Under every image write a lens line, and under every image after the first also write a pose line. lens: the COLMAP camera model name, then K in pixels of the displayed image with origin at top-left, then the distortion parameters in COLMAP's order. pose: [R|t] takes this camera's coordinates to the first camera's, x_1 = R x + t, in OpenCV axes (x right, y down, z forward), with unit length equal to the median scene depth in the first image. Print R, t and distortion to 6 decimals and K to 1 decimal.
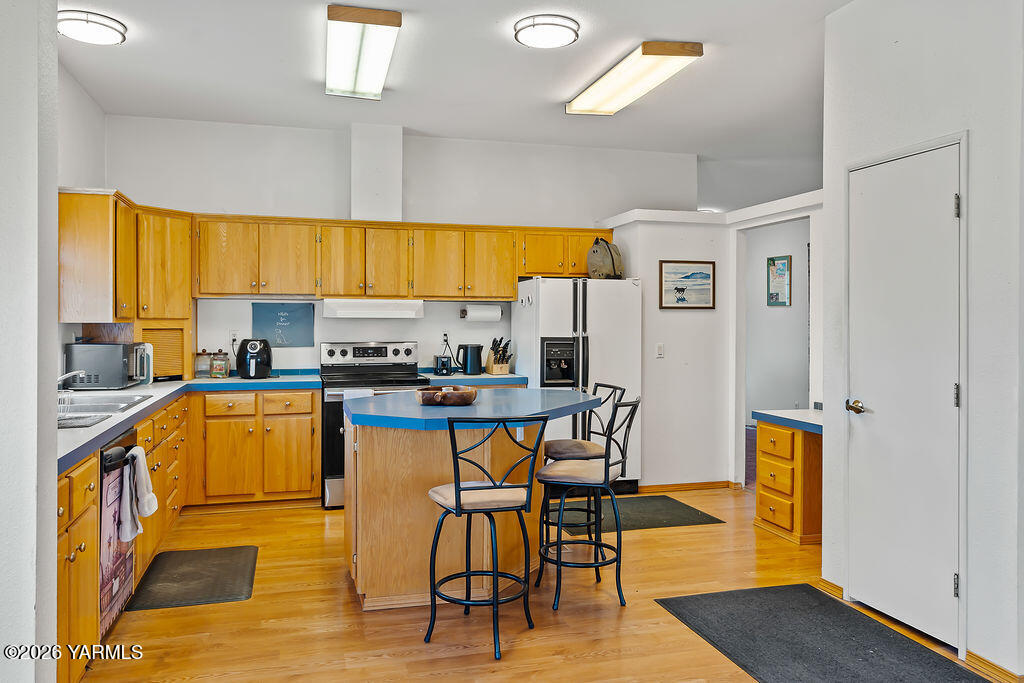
lens RADIAL K [[773.9, 0, 512.0], [0, 773.9, 341.5], [0, 0, 1]] dist [-0.000053, -0.000571]
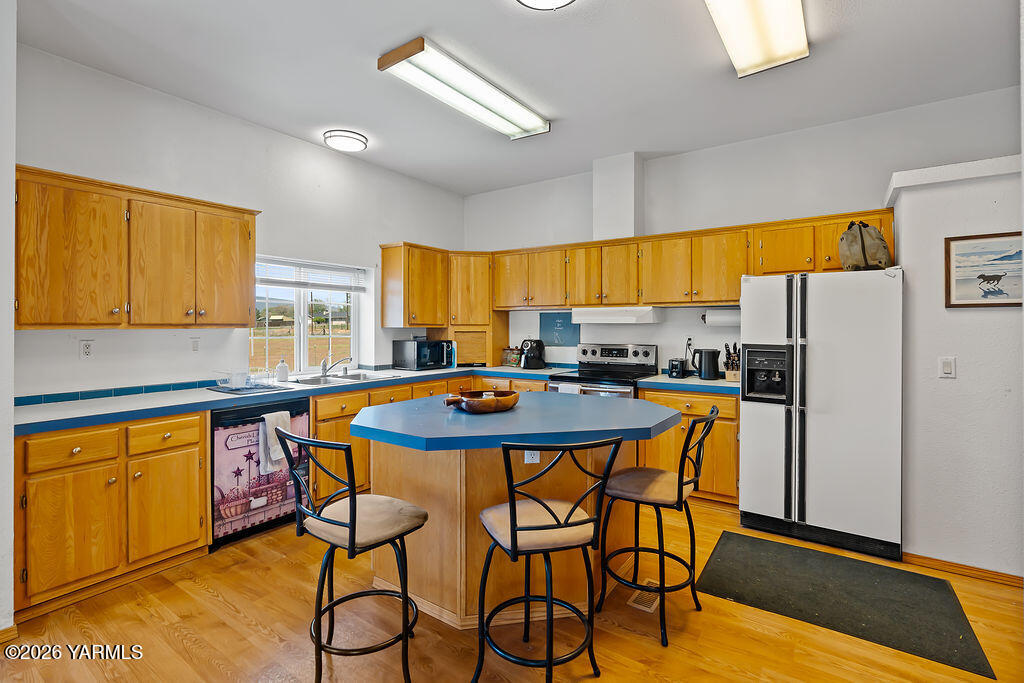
lens RADIAL K [[472.2, 0, 507.2], [0, 472.2, 335.4], [0, 0, 1]] dist [-0.013235, 0.000475]
pose [[0.629944, 0.012860, -0.776534, 0.272184], [-0.017475, 0.999844, 0.002382, -0.011414], [0.776444, 0.012069, 0.630071, 0.433861]]
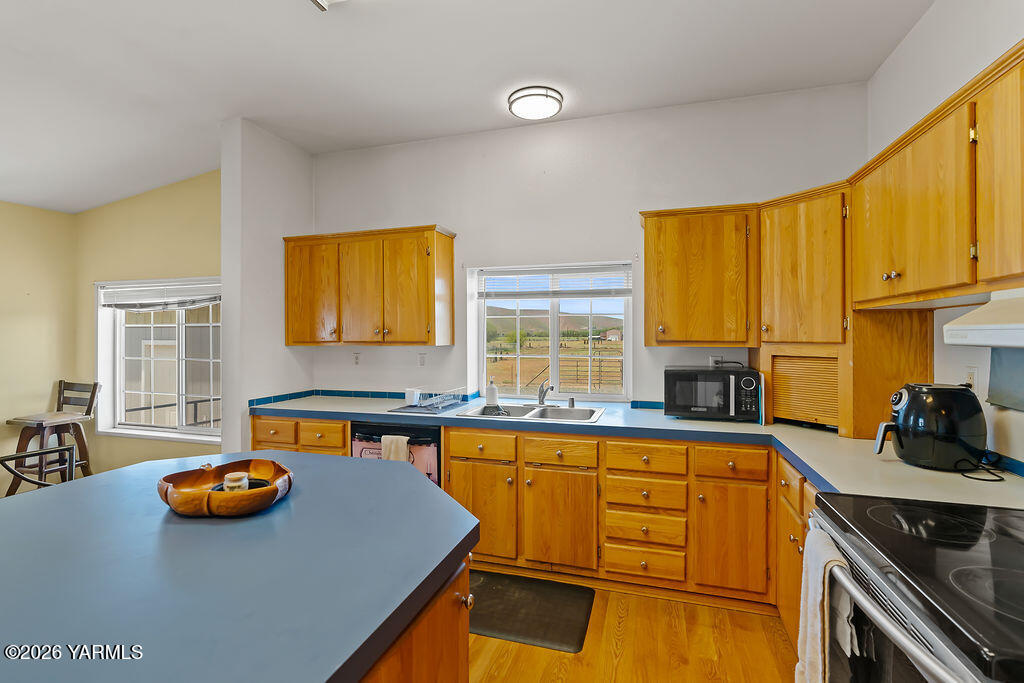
lens RADIAL K [[472.2, 0, 507.2], [0, 472.2, 335.4], [0, 0, 1]] dist [-0.013235, 0.000475]
pose [[-0.542555, -0.007021, -0.839991, 0.068185], [-0.020632, 0.999775, 0.004969, -0.029293], [0.839767, 0.020026, -0.542577, 0.905914]]
